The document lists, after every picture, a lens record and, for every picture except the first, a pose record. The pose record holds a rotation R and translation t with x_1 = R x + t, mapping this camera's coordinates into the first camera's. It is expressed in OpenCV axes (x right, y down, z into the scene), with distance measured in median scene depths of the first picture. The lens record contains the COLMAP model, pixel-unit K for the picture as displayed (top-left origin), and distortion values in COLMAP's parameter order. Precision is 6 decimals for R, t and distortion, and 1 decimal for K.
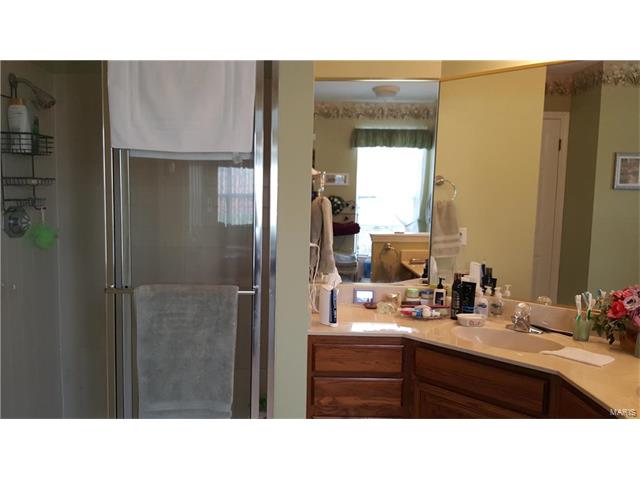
lens RADIAL K [[524.9, 0, 291.3], [0, 524.9, 241.2], [0, 0, 1]] dist [0.099785, -0.179717]
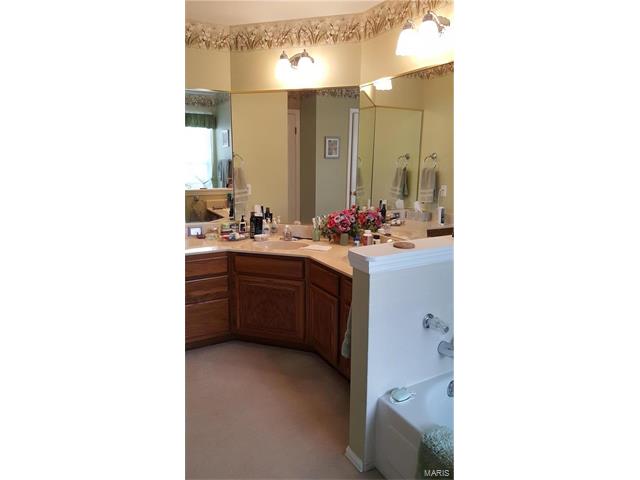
lens RADIAL K [[394.4, 0, 316.4], [0, 394.4, 227.8], [0, 0, 1]] dist [0.095781, -0.000070]
pose [[0.864660, -0.095684, 0.493162, -0.146760], [0.051728, 0.993433, 0.102053, -0.008495], [-0.499688, -0.062731, 0.863931, -0.222074]]
